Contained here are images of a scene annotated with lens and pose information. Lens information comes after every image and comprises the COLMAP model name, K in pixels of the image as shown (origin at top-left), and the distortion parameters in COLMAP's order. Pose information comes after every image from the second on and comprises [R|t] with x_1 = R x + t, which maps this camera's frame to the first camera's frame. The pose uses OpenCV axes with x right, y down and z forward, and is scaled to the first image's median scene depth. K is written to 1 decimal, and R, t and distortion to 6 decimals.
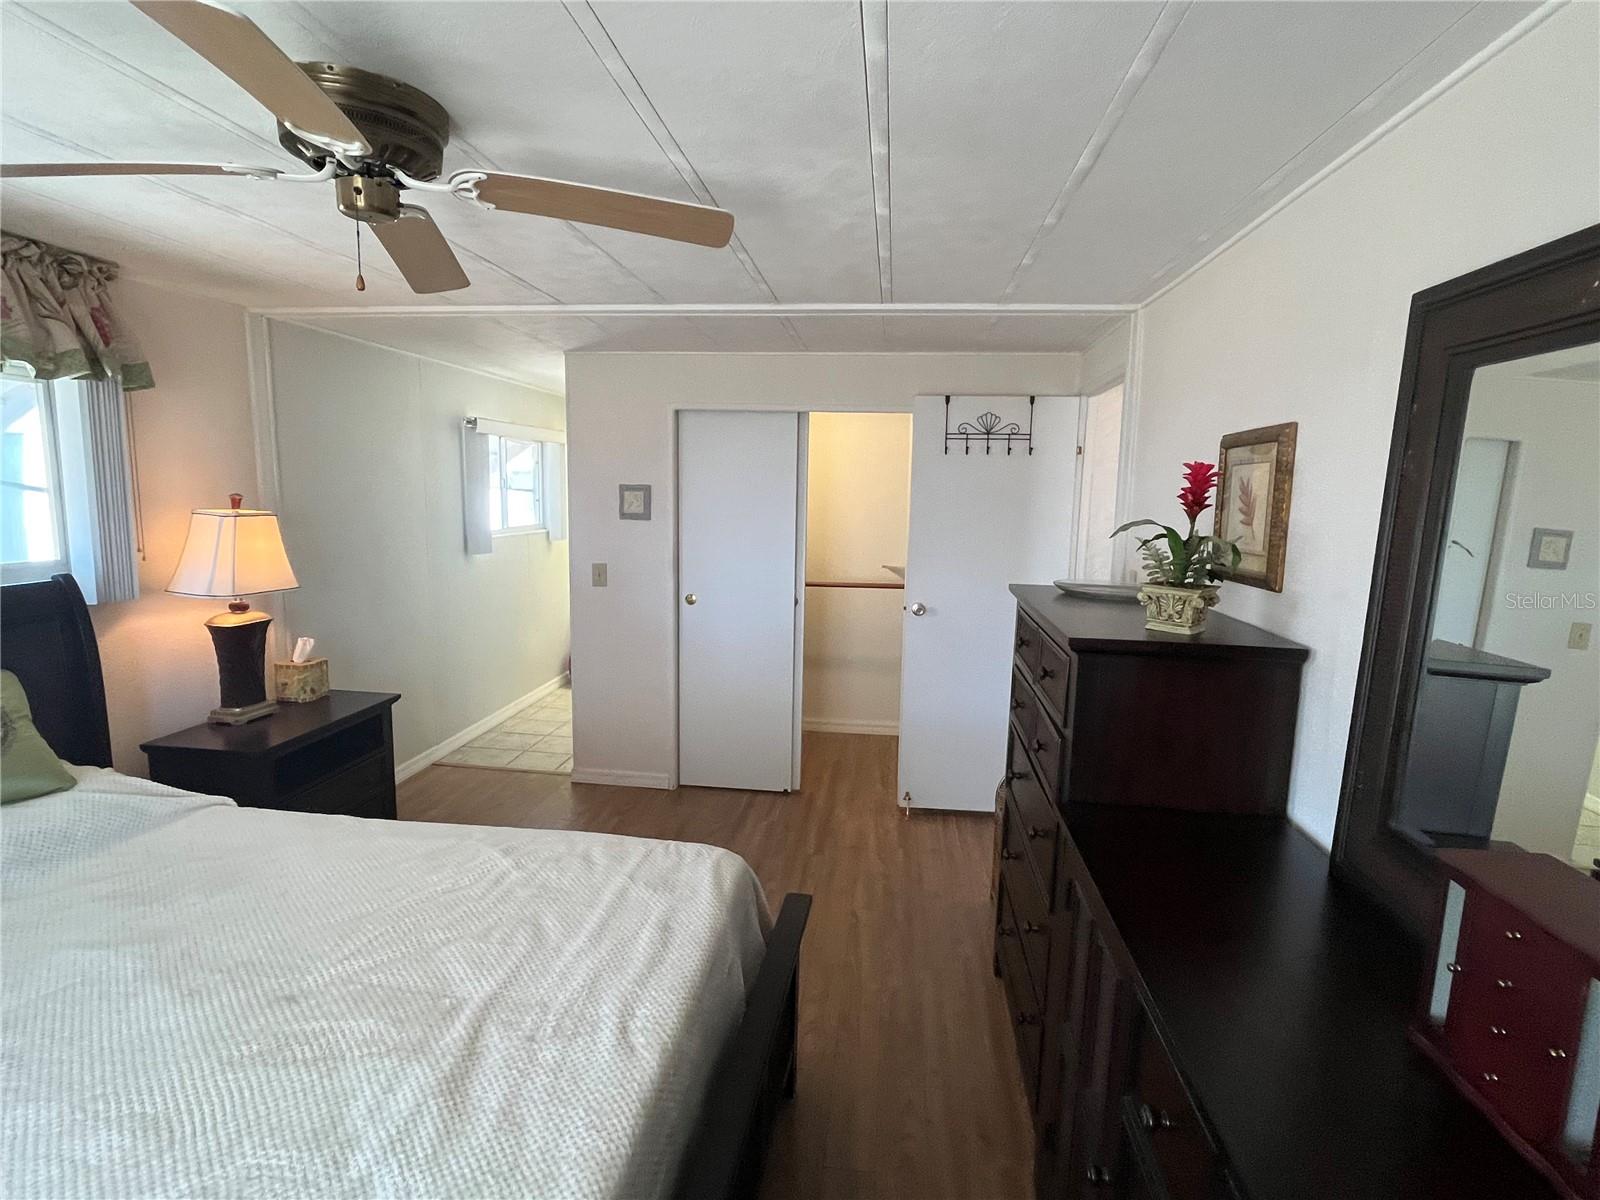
lens RADIAL K [[791.9, 0, 800.0], [0, 791.9, 600.0], [0, 0, 1]] dist [0.000752, 0.000113]
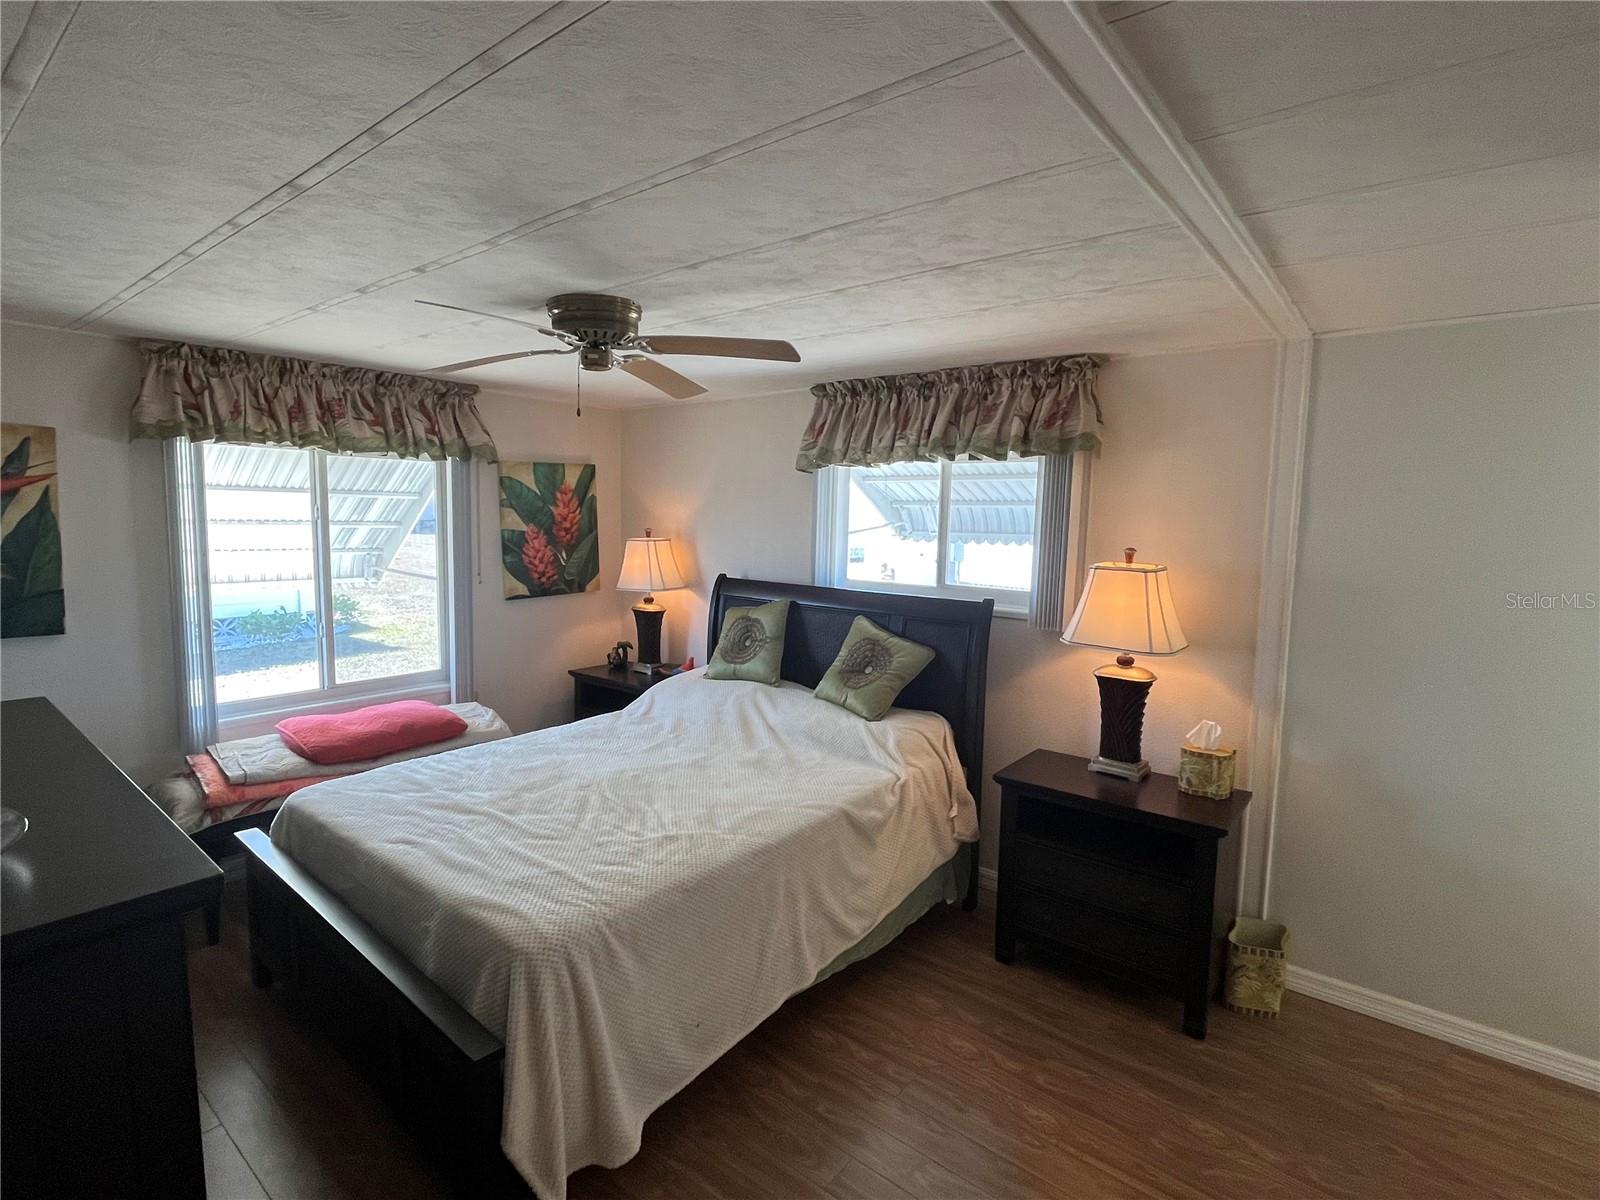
lens RADIAL K [[791.9, 0, 800.0], [0, 791.9, 600.0], [0, 0, 1]] dist [0.000752, 0.000113]
pose [[-0.537960, 0.050359, -0.841465, 0.510823], [-0.145723, 0.977630, 0.151671, -0.237070], [0.830279, 0.204214, -0.518588, 1.747718]]
